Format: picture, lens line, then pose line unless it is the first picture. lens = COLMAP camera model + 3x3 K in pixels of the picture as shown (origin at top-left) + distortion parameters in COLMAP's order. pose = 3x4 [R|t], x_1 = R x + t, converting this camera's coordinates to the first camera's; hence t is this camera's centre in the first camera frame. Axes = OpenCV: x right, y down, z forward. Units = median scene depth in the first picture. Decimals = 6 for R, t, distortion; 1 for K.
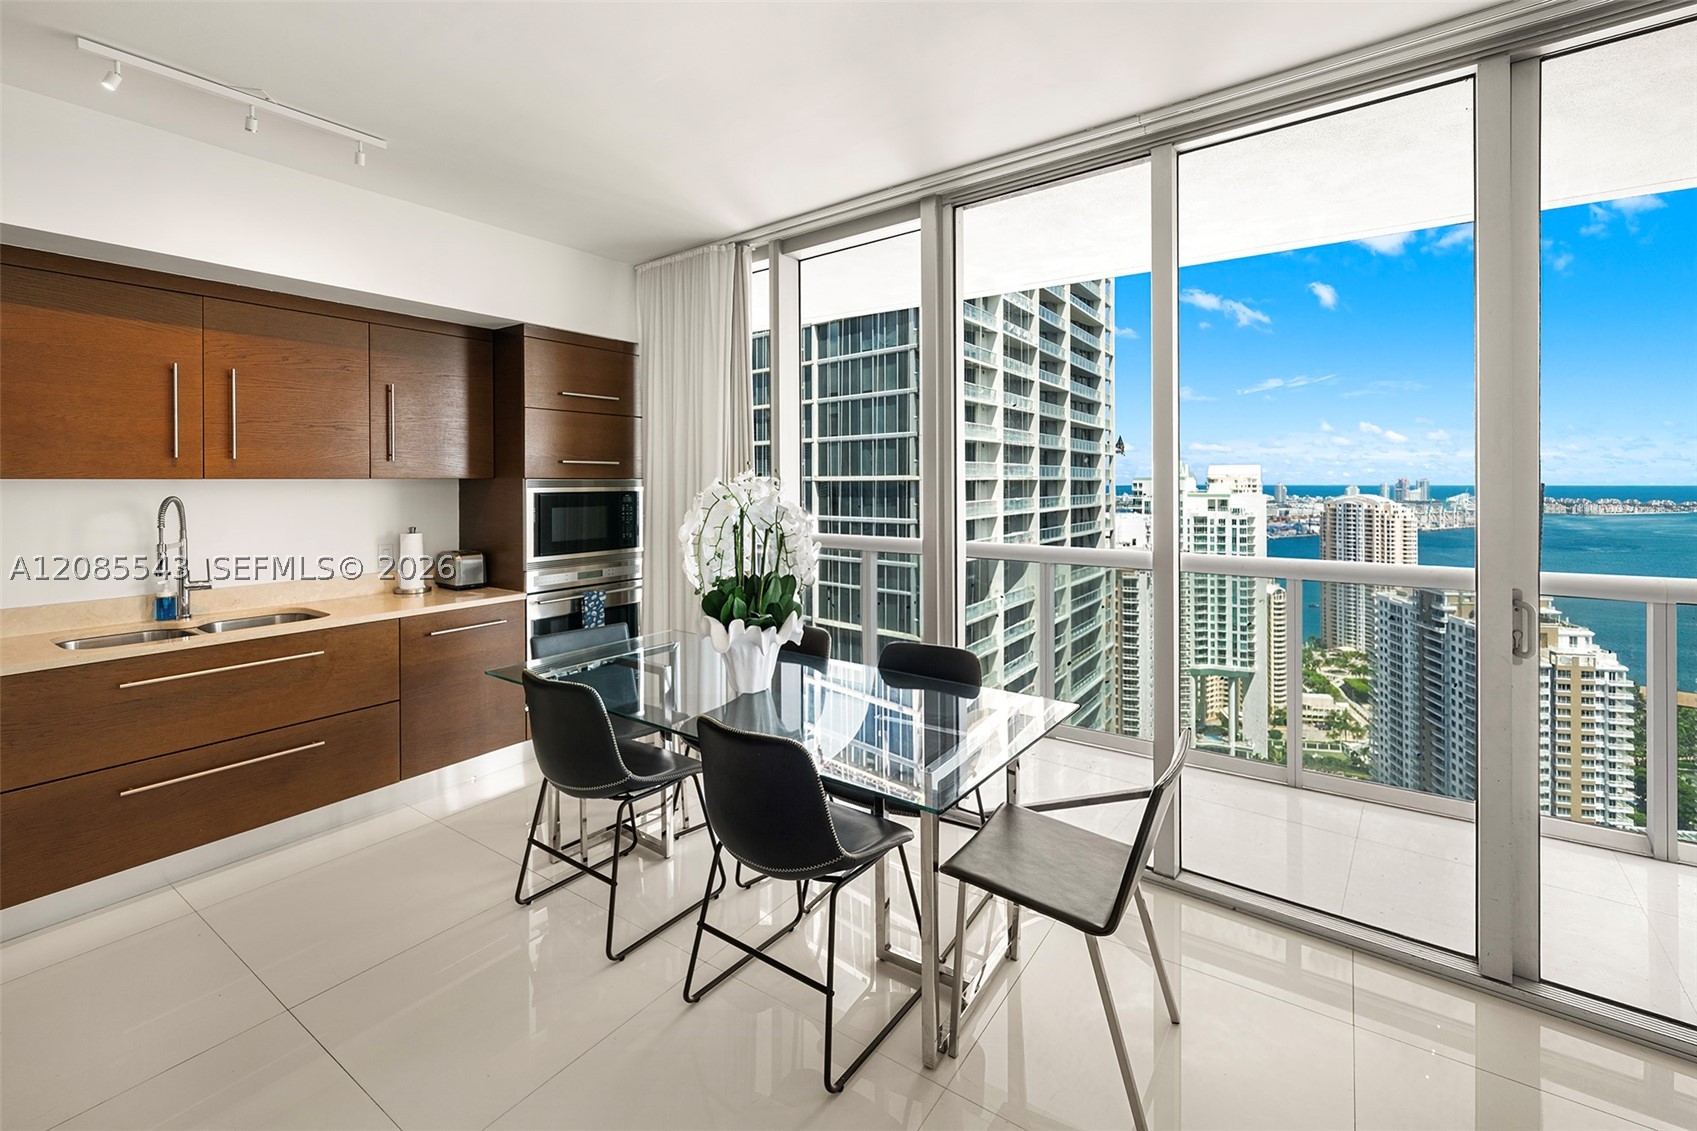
lens RADIAL K [[733.0, 0, 829.1], [0, 733.0, 483.1], [0, 0, 1]] dist [0.000412, 0.000136]
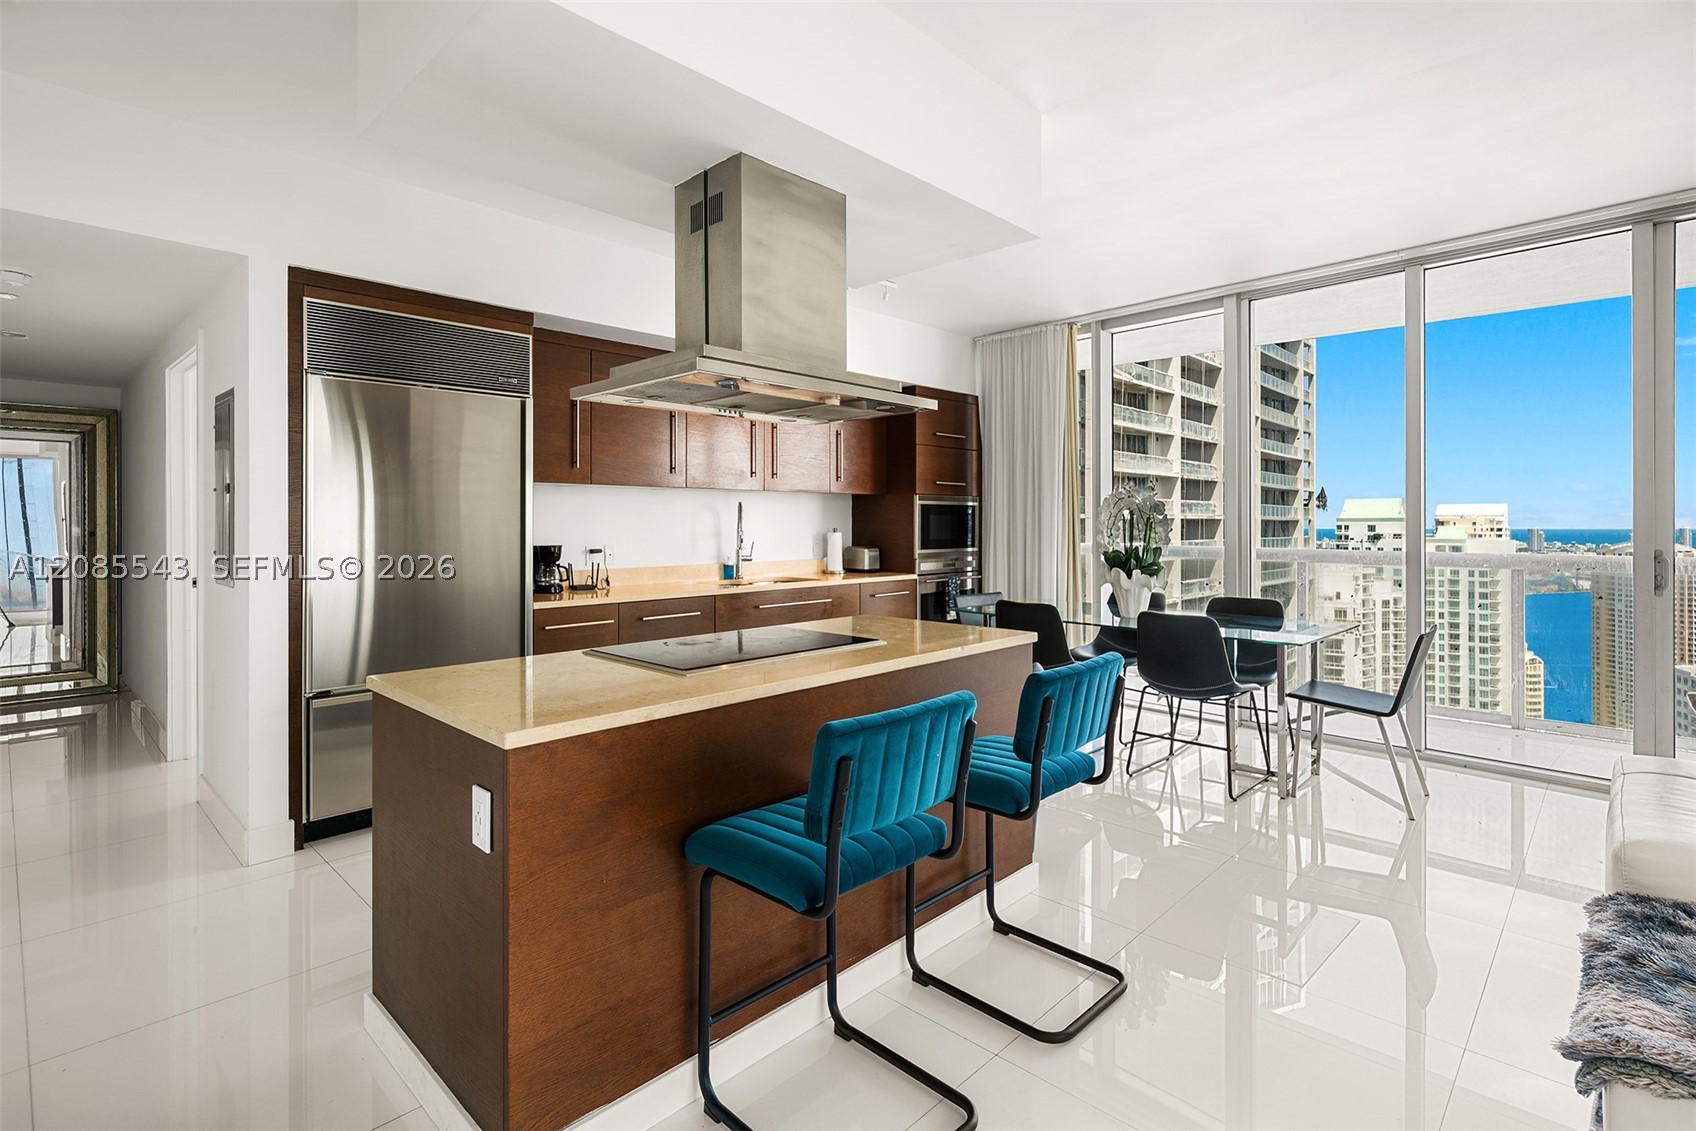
lens RADIAL K [[811.6, 0, 845.1], [0, 811.6, 522.4], [0, 0, 1]] dist [0.006872, -0.000564]
pose [[0.988689, 0.002768, -0.149955, -0.308968], [-0.003032, 0.999994, -0.001531, 0.051250], [0.149950, 0.001968, 0.988692, -0.571984]]
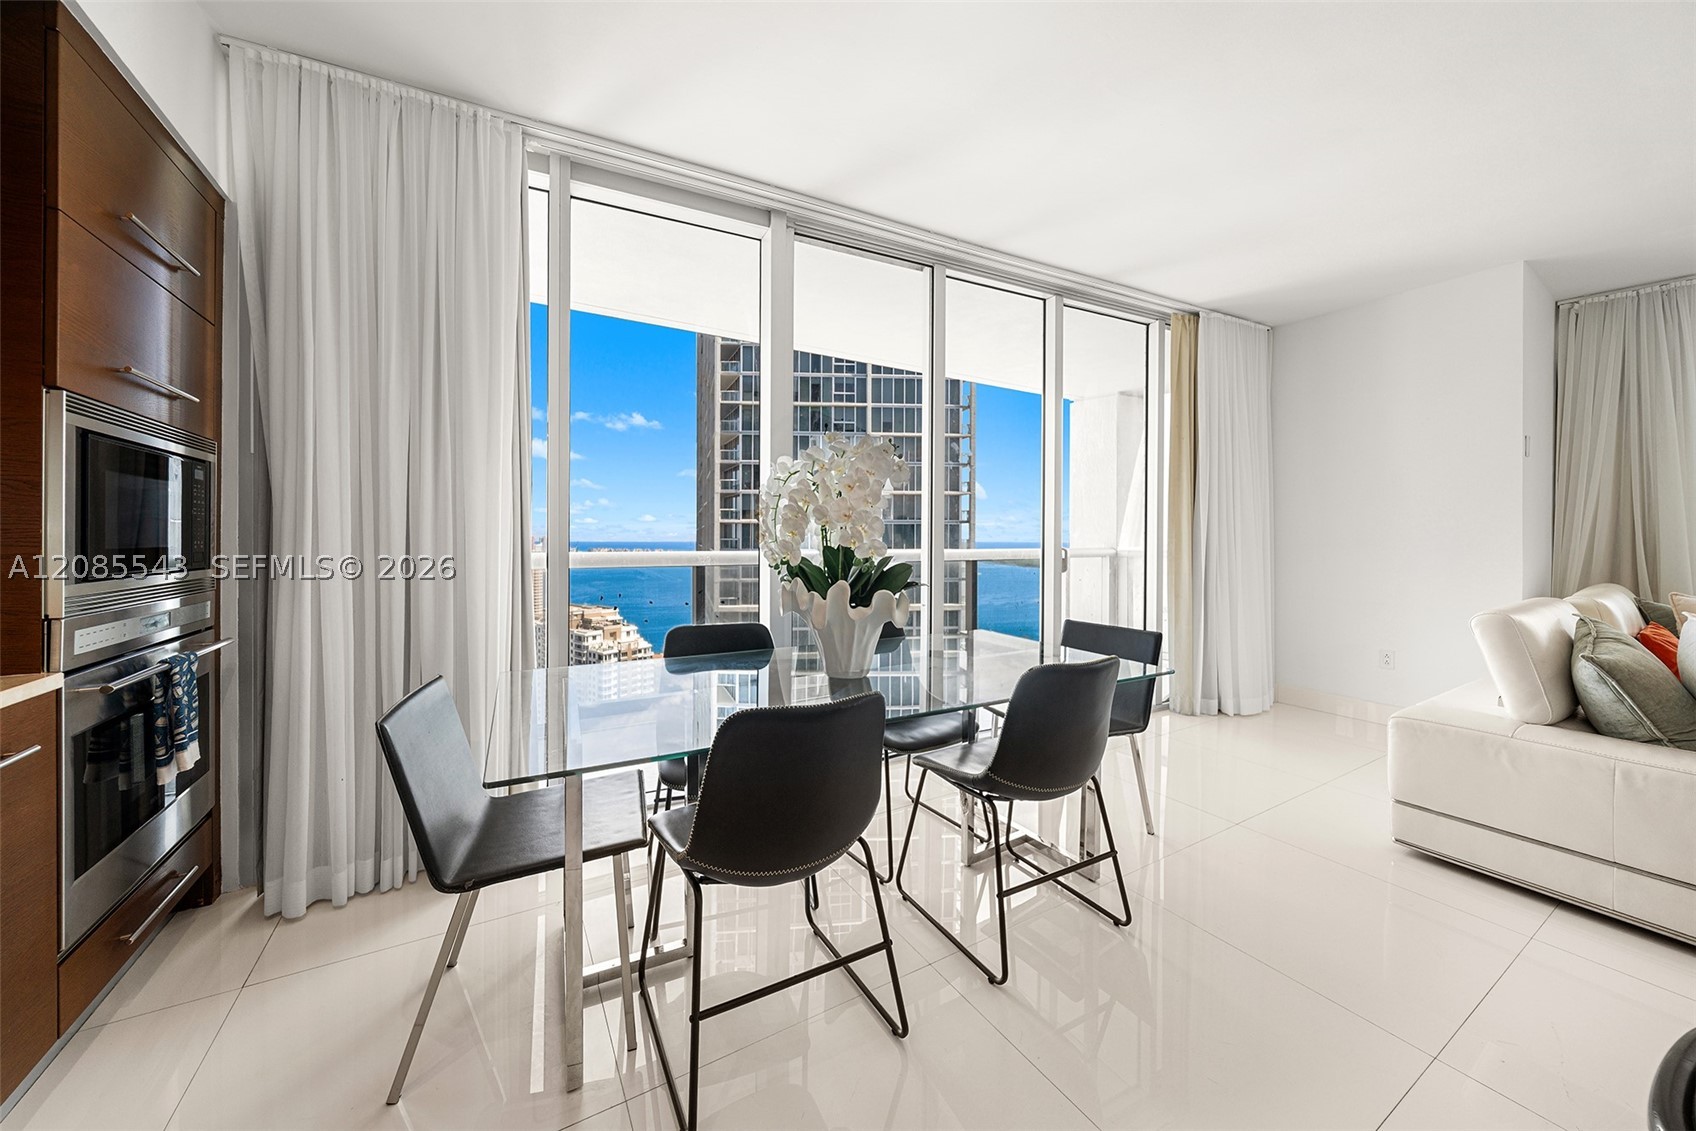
lens RADIAL K [[594.2, 0, 838.0], [0, 594.2, 536.3], [0, 0, 1]] dist [-0.004807, -0.000083]
pose [[0.422003, 0.006332, 0.906572, -0.517437], [-0.002583, 0.999980, -0.005782, 0.074324], [-0.906591, 0.000098, 0.422011, 0.464223]]
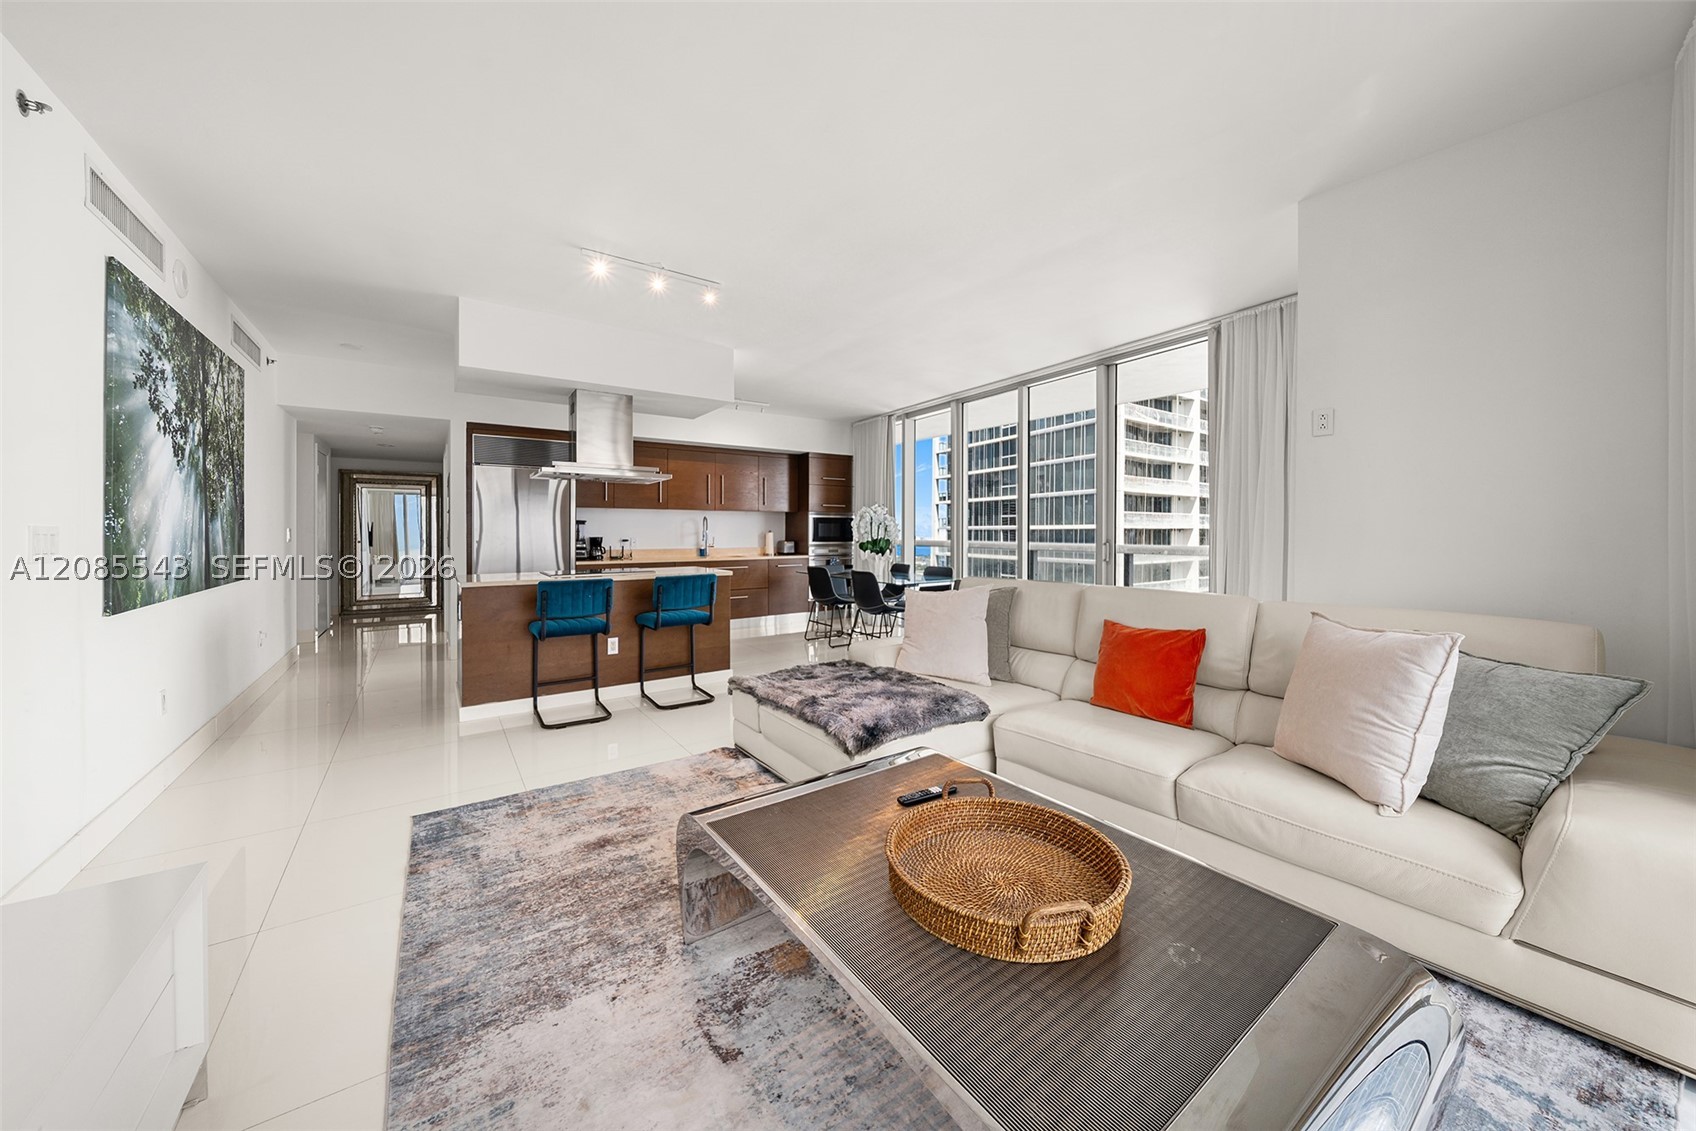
lens RADIAL K [[583.6, 0, 838.2], [0, 583.6, 540.0], [0, 0, 1]] dist [-0.008031, 0.000084]
pose [[0.939872, 0.009381, -0.341399, 0.384533], [-0.004841, 0.999888, 0.014148, 0.063725], [0.341494, -0.011645, 0.939812, -0.898425]]
